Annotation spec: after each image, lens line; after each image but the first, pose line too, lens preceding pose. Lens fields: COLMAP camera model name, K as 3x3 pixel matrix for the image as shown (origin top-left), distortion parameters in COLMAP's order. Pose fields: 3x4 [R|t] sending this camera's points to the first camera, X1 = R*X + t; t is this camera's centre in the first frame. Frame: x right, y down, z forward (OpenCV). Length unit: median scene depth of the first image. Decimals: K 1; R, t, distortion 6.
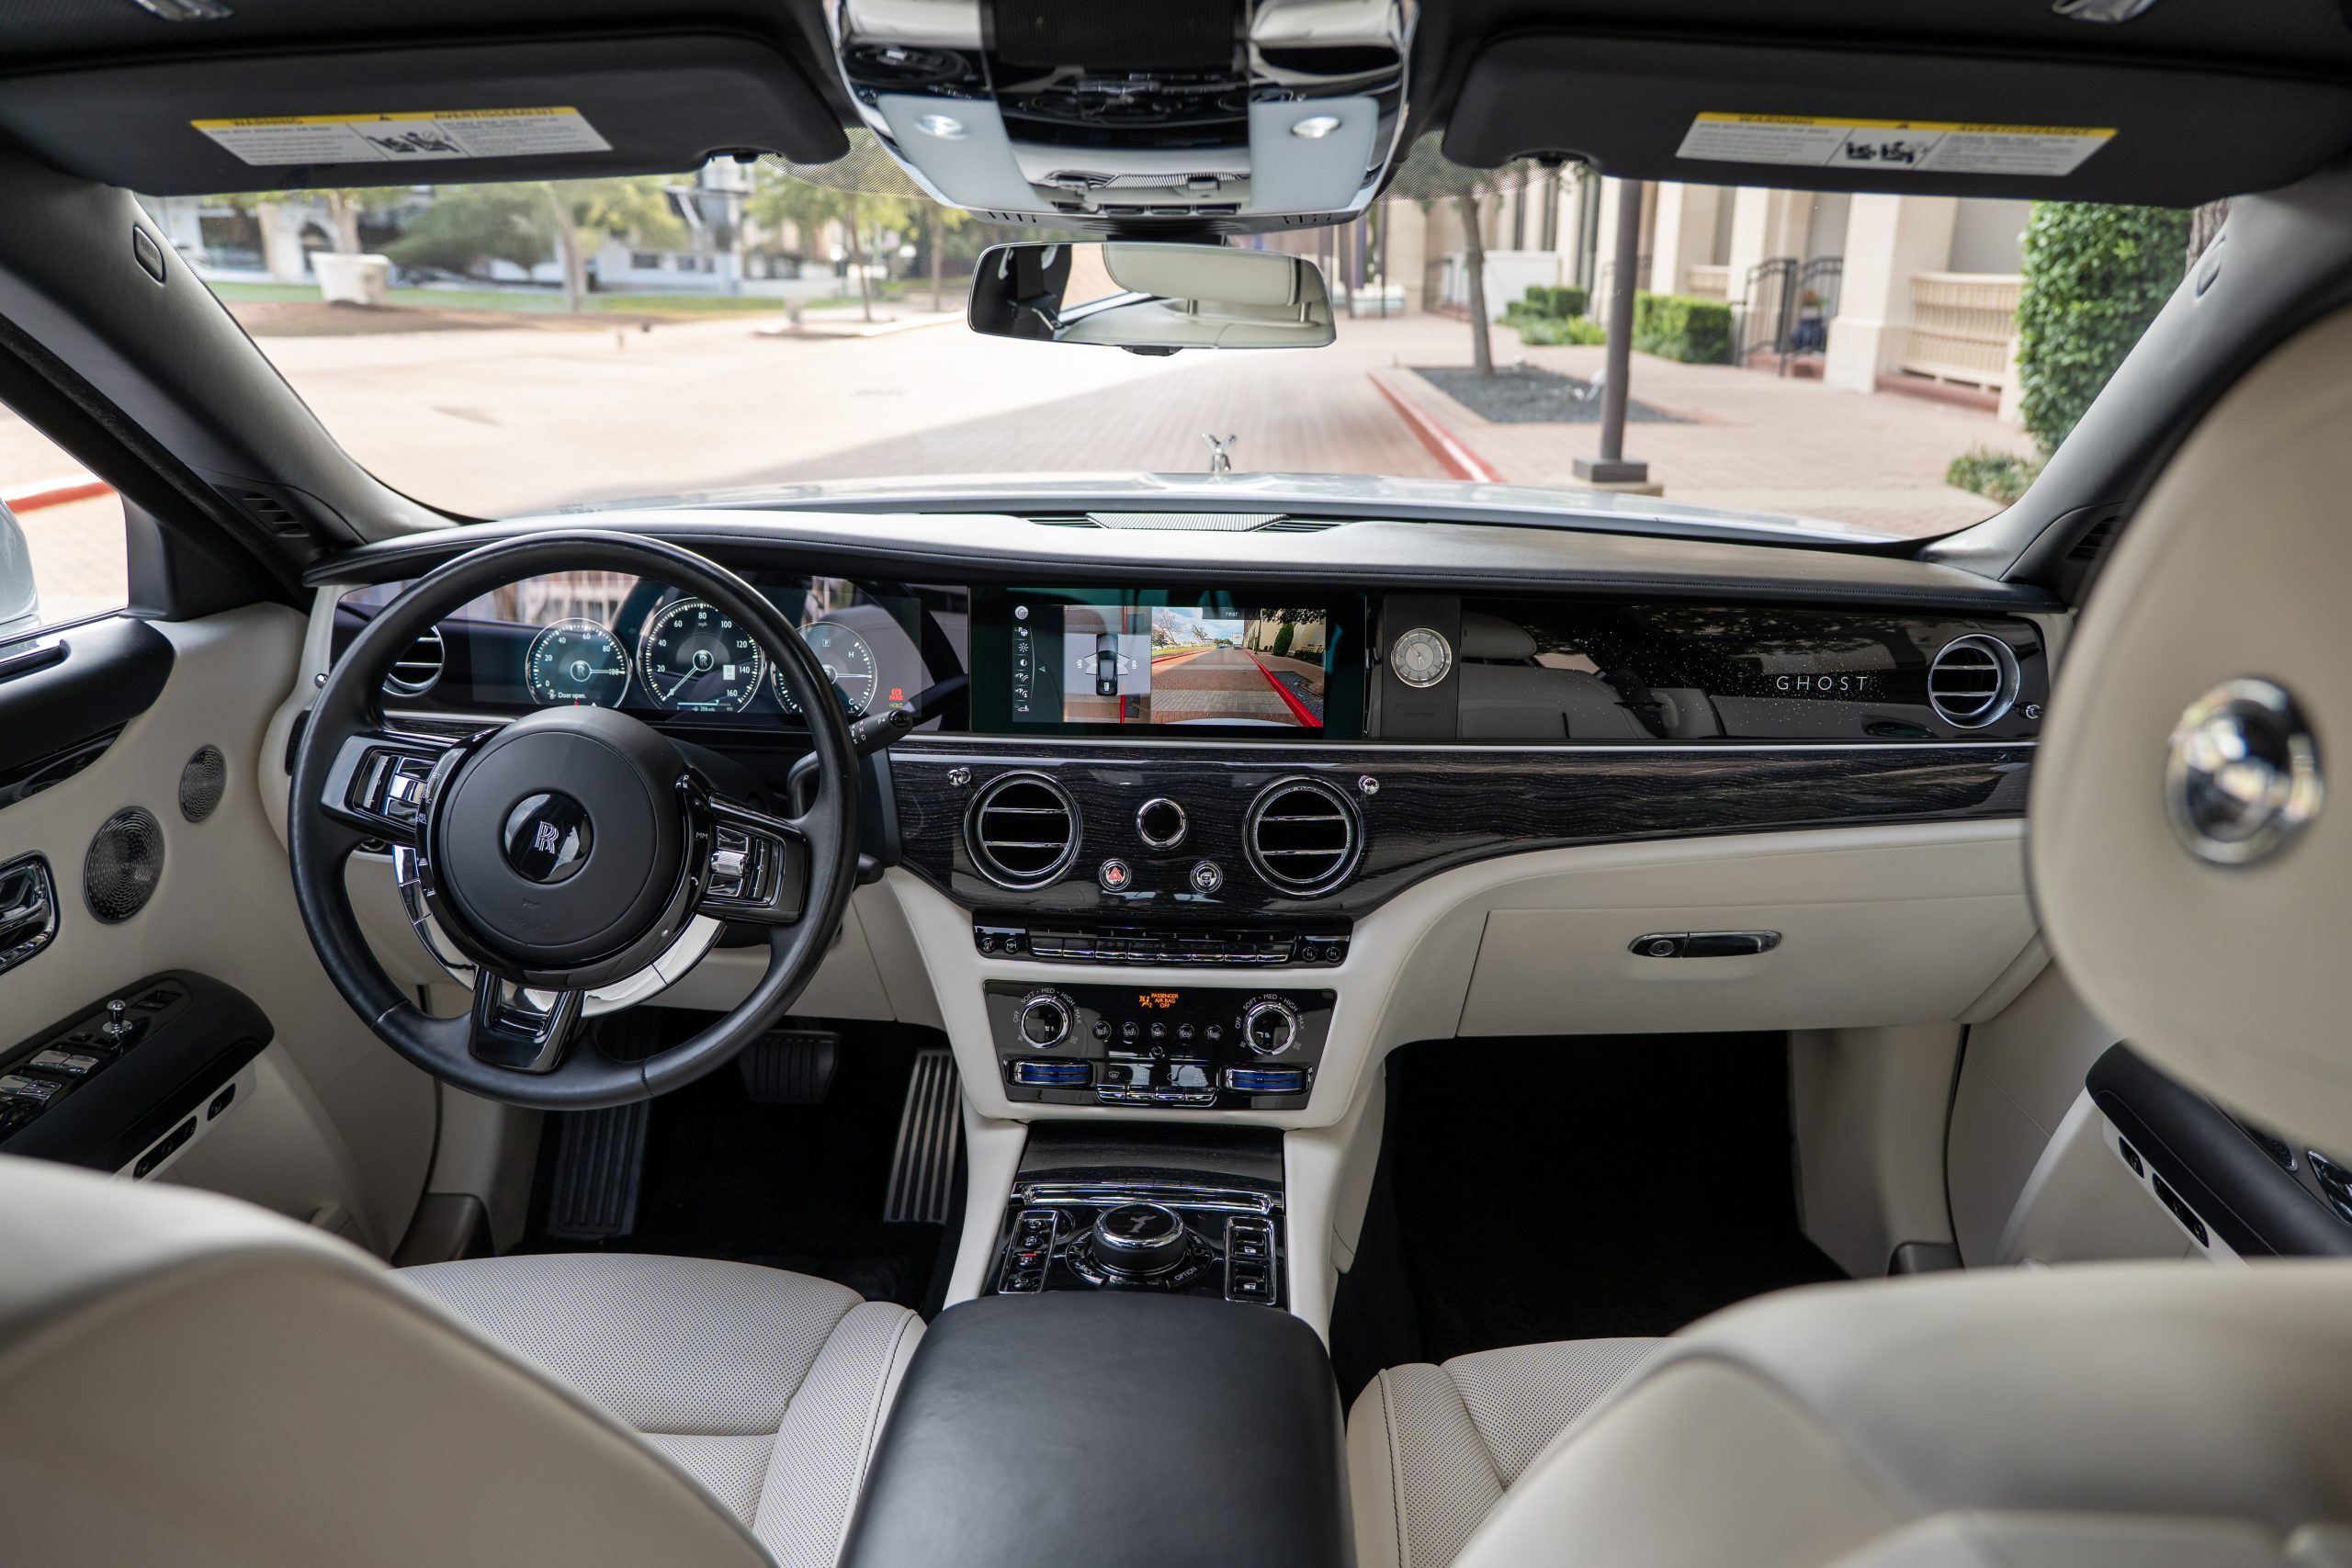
lens RADIAL K [[1697.1, 0, 1156.0], [0, 1697.1, 776.4], [0, 0, 1]] dist [-0.002484, -0.002829]
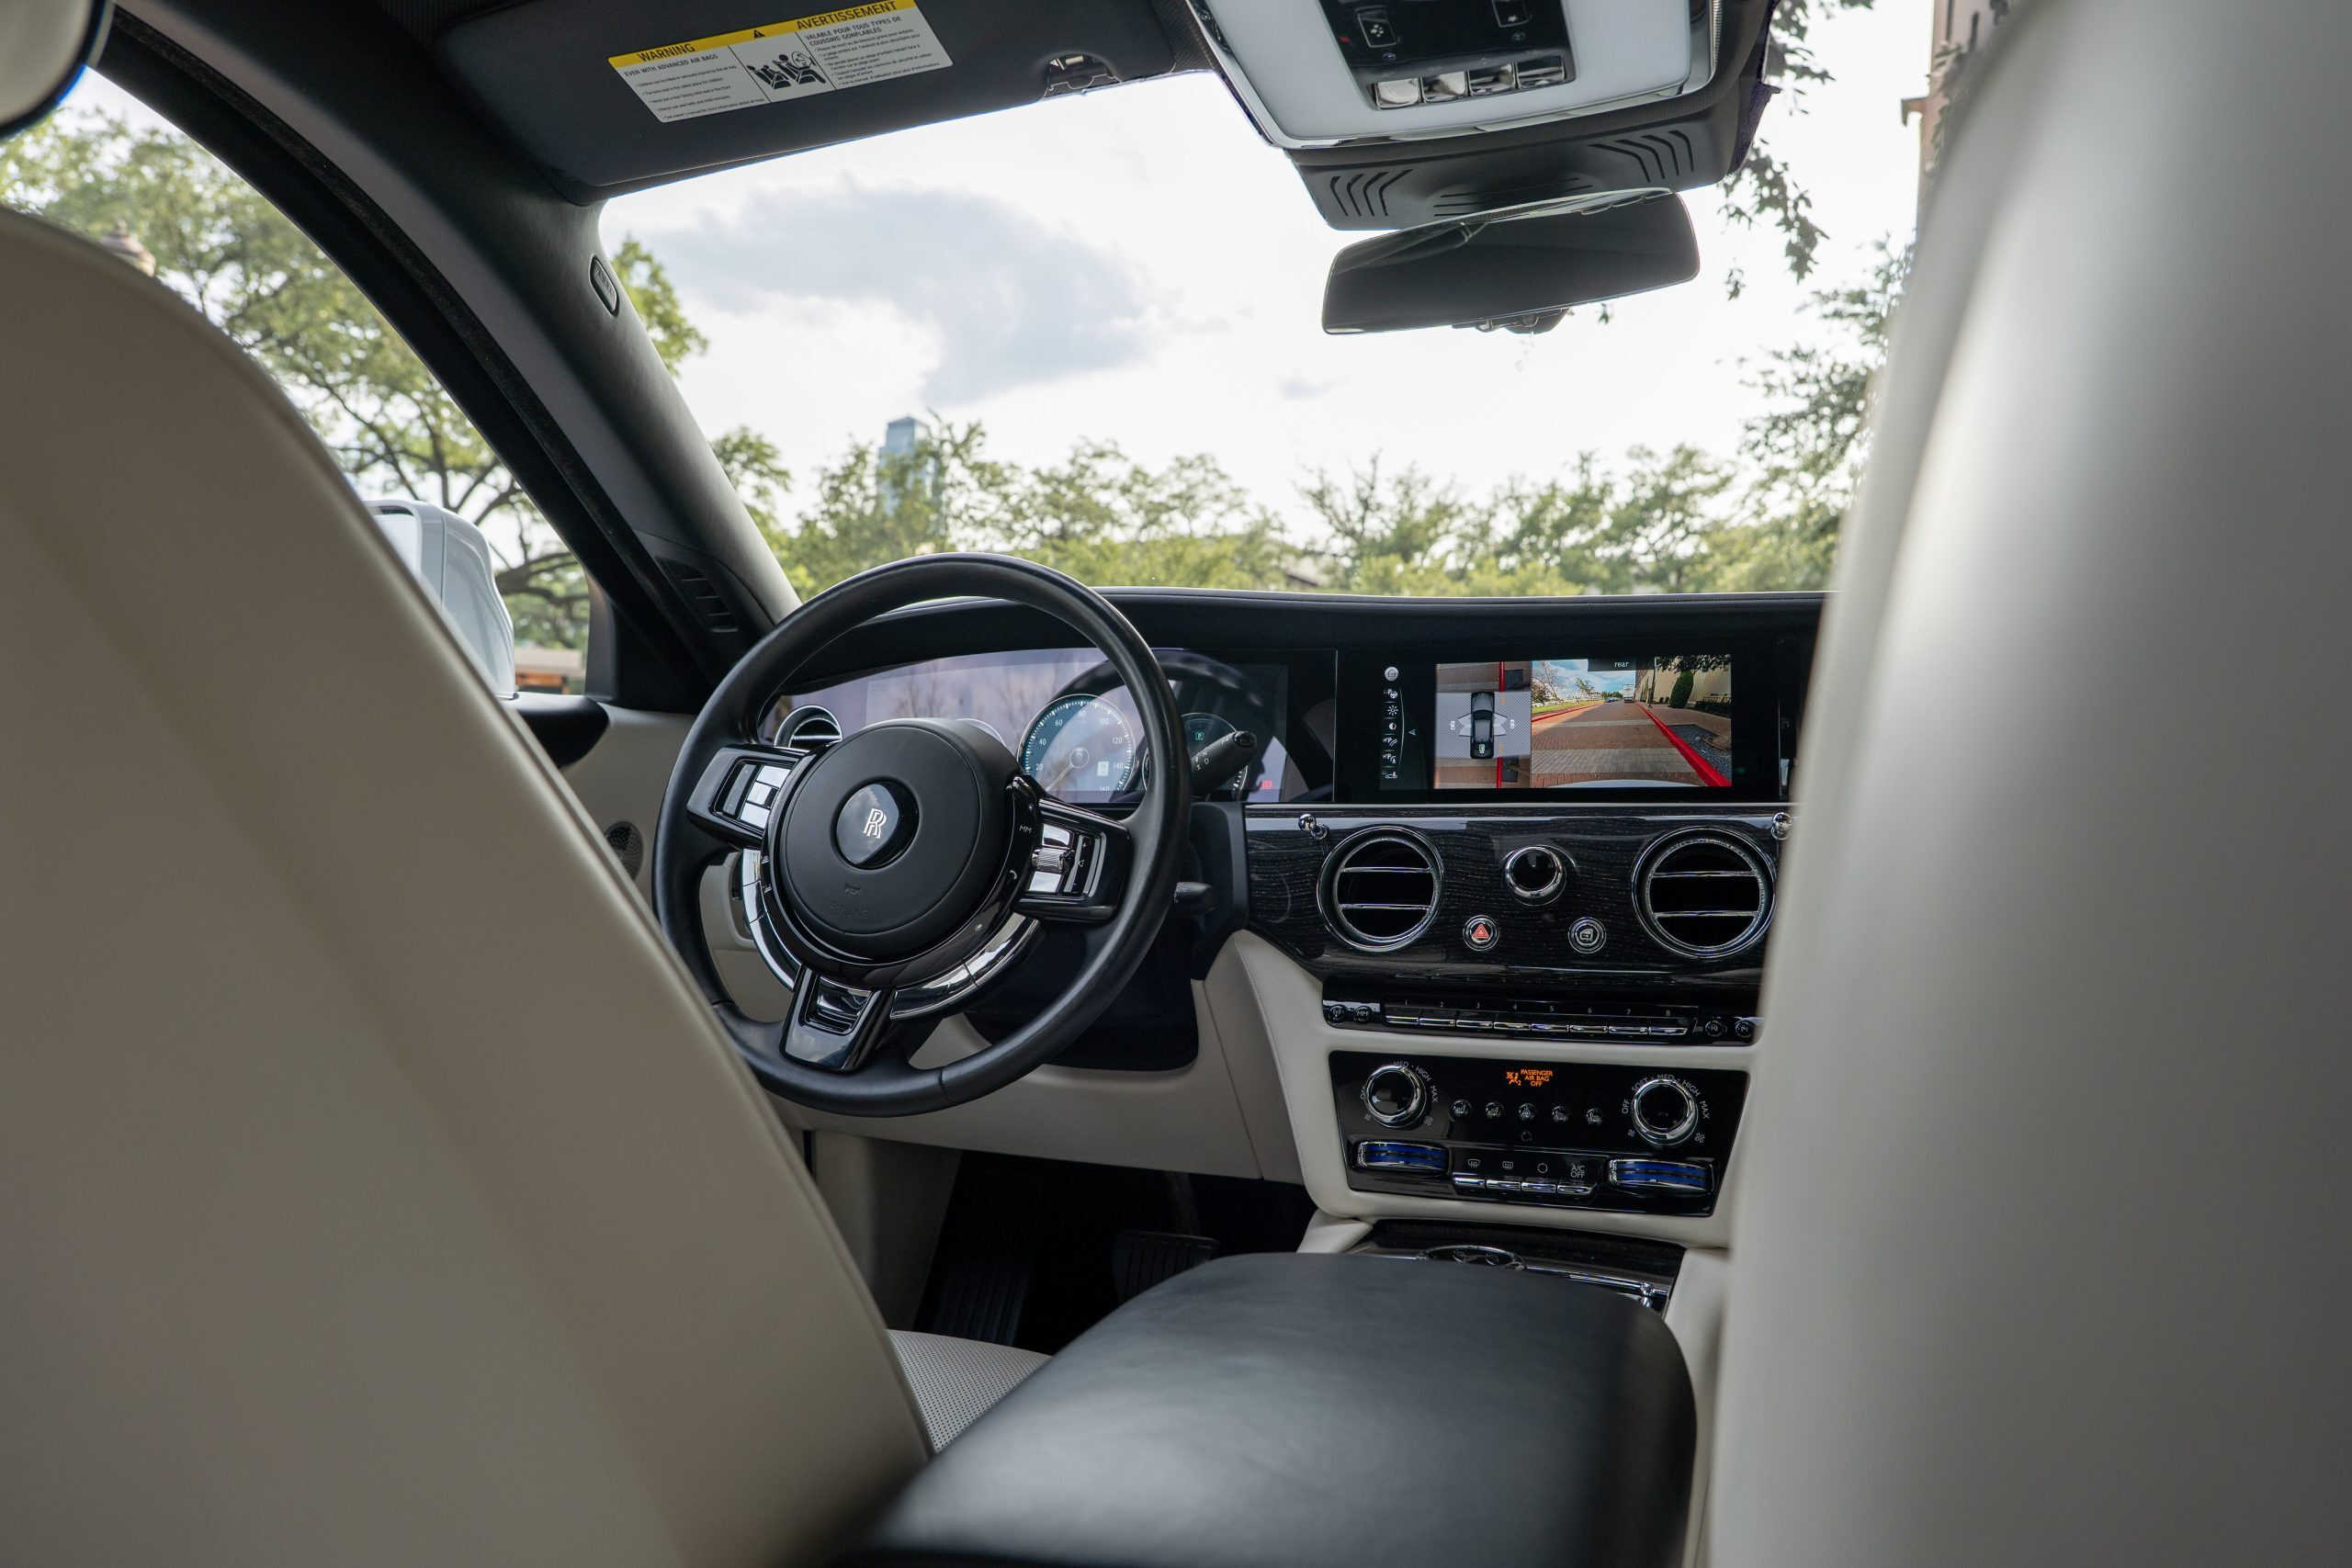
lens RADIAL K [[1697.1, 0, 1156.0], [0, 1697.1, 776.4], [0, 0, 1]] dist [-0.002484, -0.002829]
pose [[0.953802, -0.013544, -0.300131, 0.078708], [-0.074748, 0.956873, -0.280726, 0.234121], [0.290990, 0.290191, 0.911655, 0.120631]]
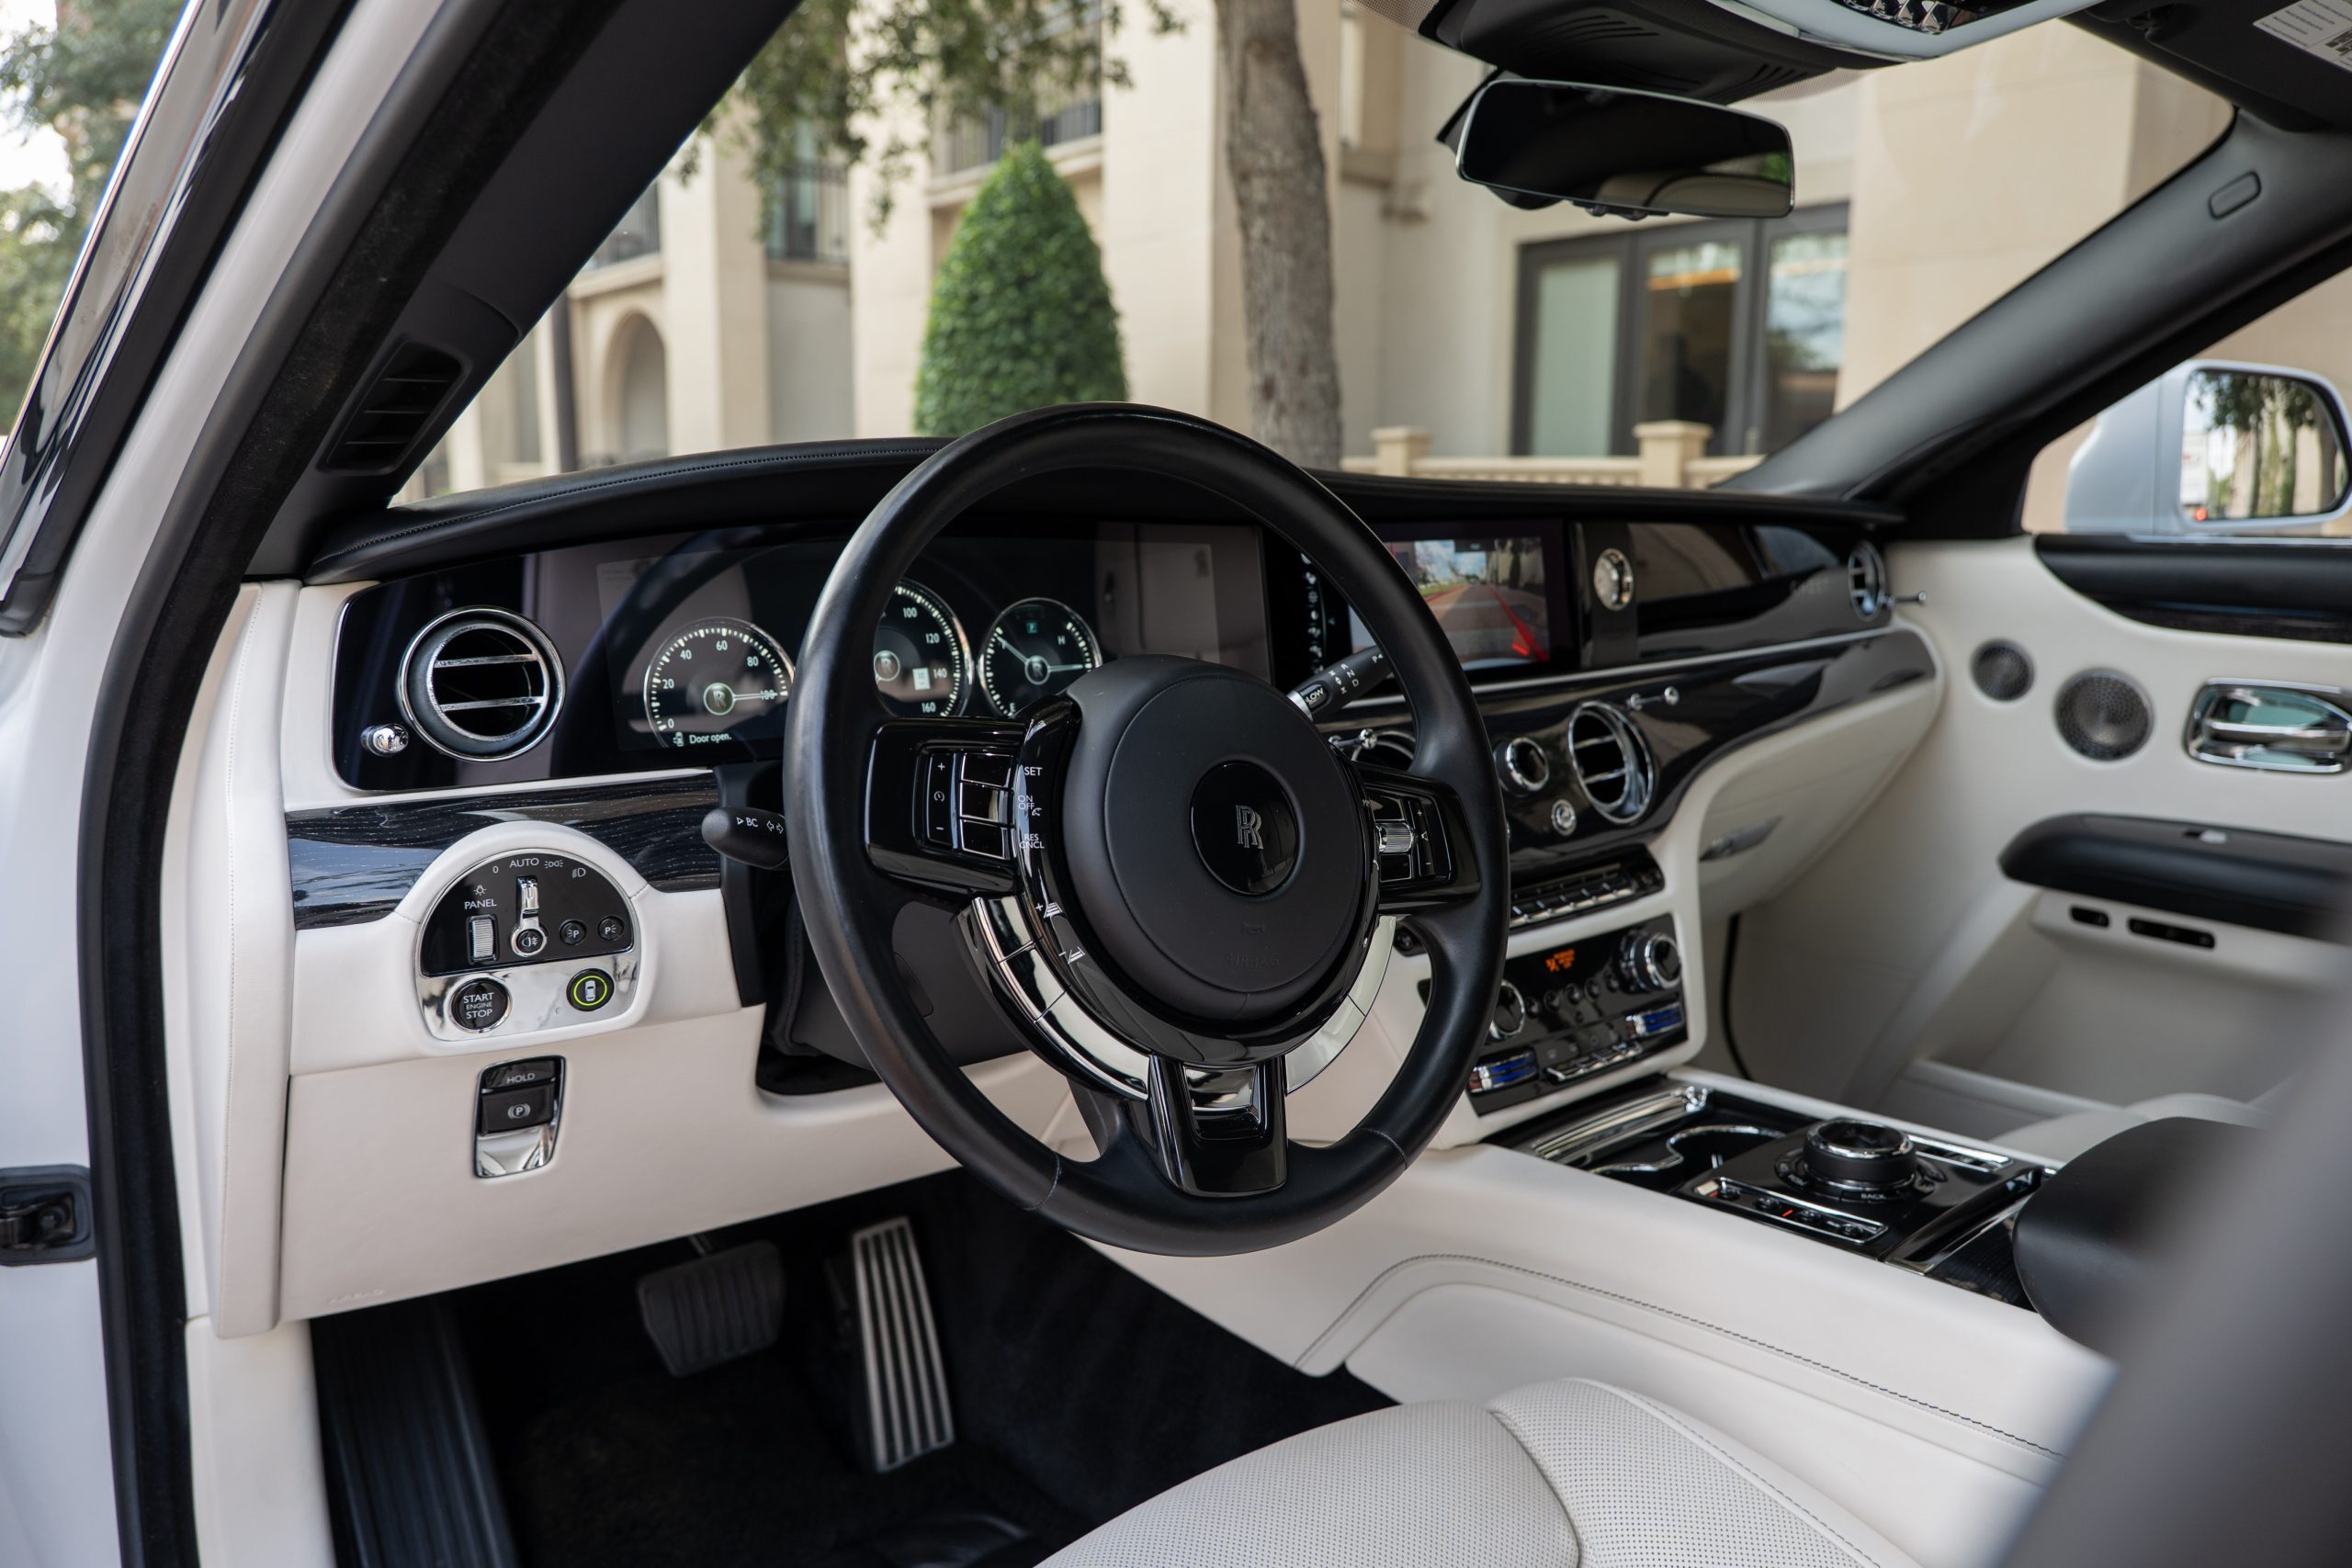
lens RADIAL K [[1697.1, 0, 1156.0], [0, 1697.1, 776.4], [0, 0, 1]] dist [-0.002484, -0.002829]
pose [[0.746926, -0.120455, 0.653905, -0.705458], [0.200739, 0.978415, -0.049063, 0.037214], [-0.633881, 0.167910, 0.754984, 0.433834]]
